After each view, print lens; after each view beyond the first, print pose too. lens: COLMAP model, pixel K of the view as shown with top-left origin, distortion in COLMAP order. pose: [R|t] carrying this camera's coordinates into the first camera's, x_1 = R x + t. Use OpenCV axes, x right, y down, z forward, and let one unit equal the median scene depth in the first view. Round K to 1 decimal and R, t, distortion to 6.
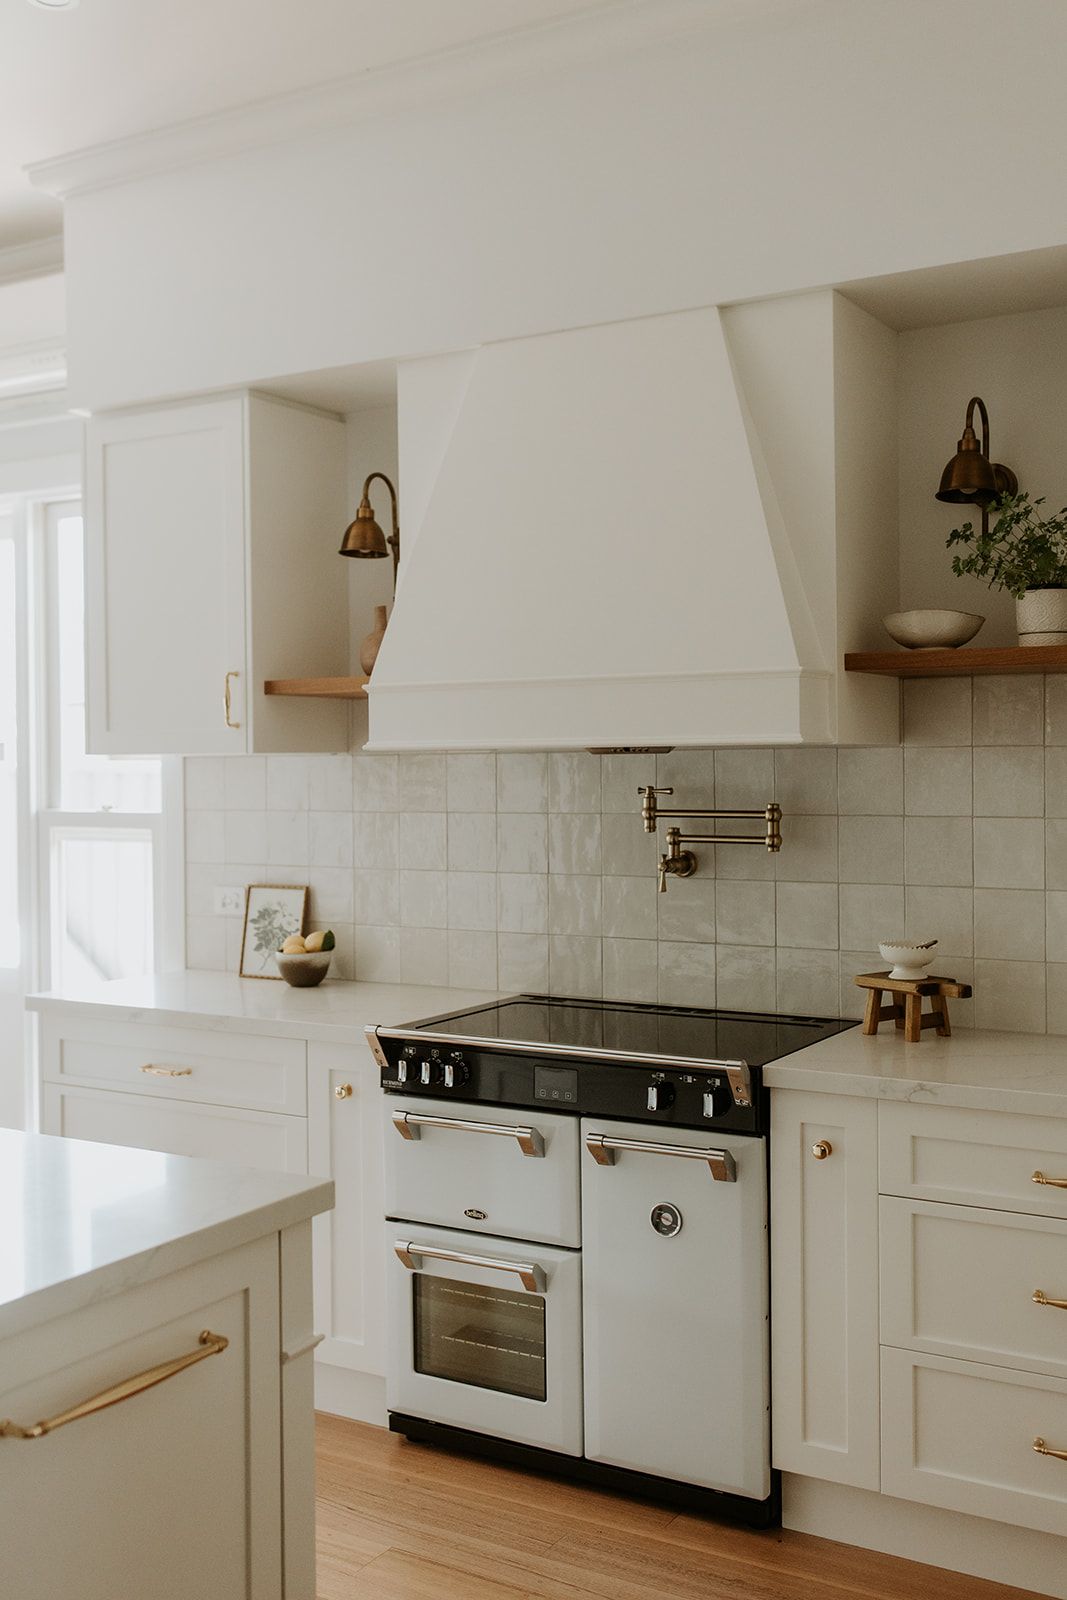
lens RADIAL K [[1602.3, 0, 536.0], [0, 1602.3, 785.0], [0, 0, 1]] dist [0.009135, 0.000000]
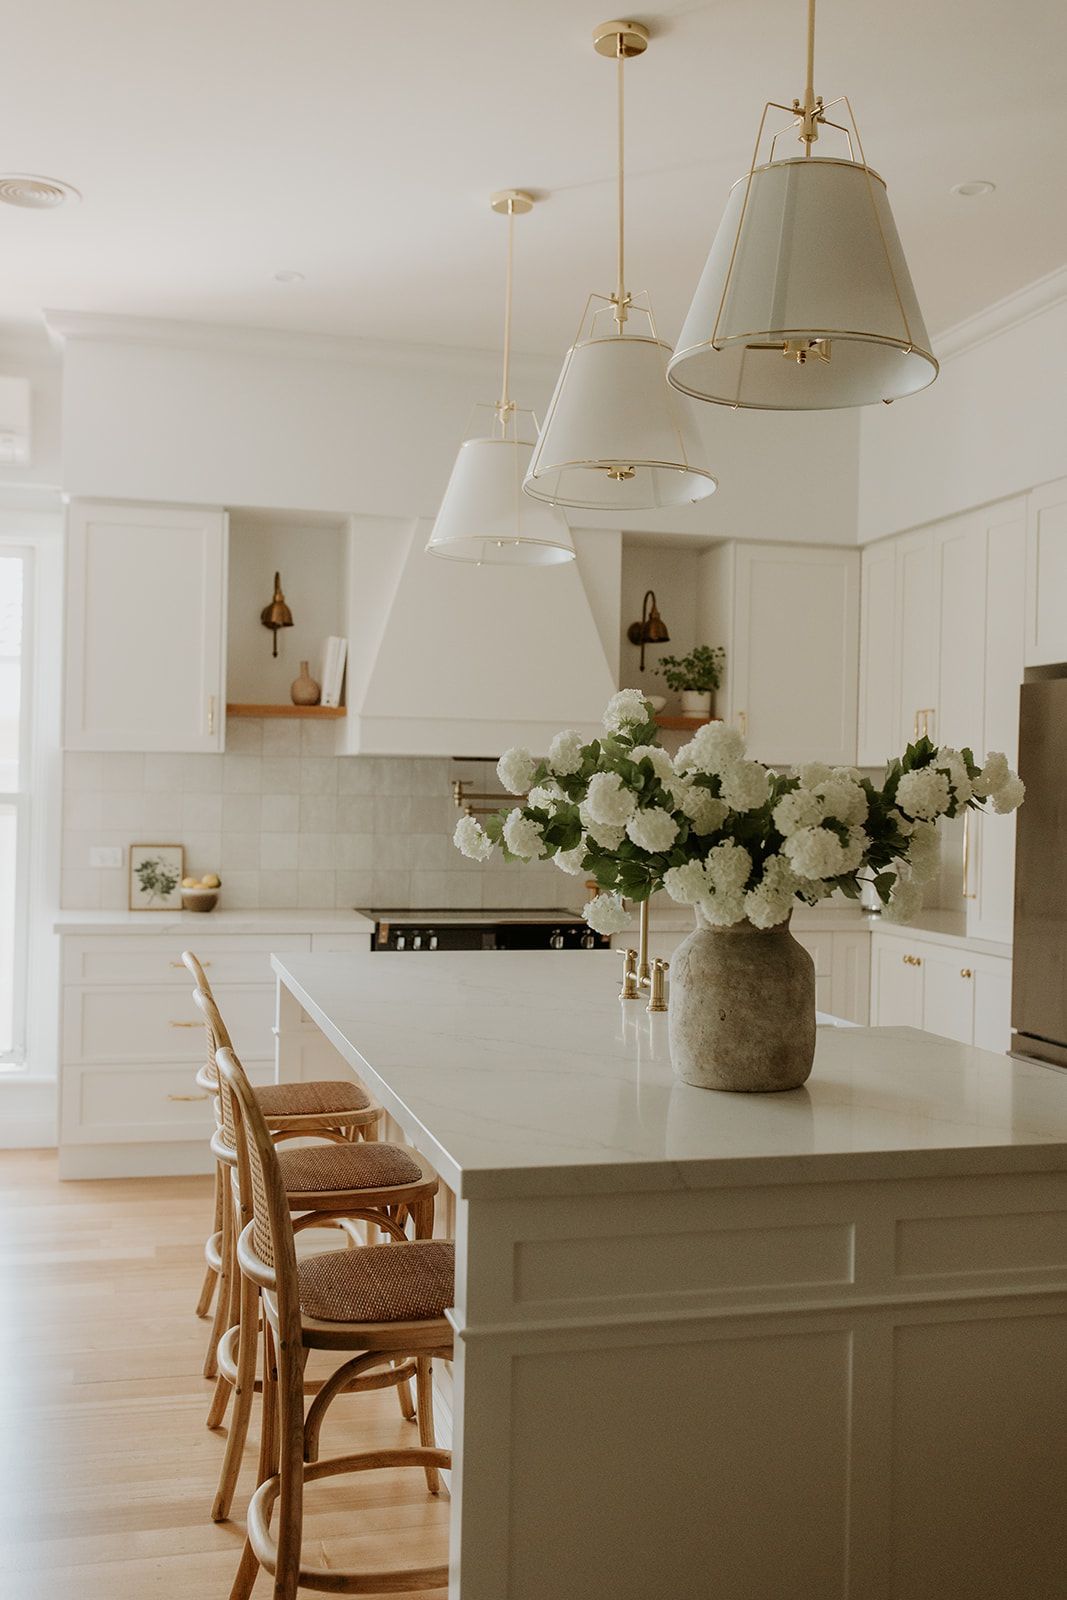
lens RADIAL K [[1540.8, 0, 537.2], [0, 1540.8, 794.4], [0, 0, 1]] dist [0.015066, 0.000000]
pose [[0.706404, 0.020563, 0.707511, -1.139991], [-0.015167, 0.999788, -0.013915, 0.041104], [-0.707647, -0.000902, 0.706566, -0.255596]]
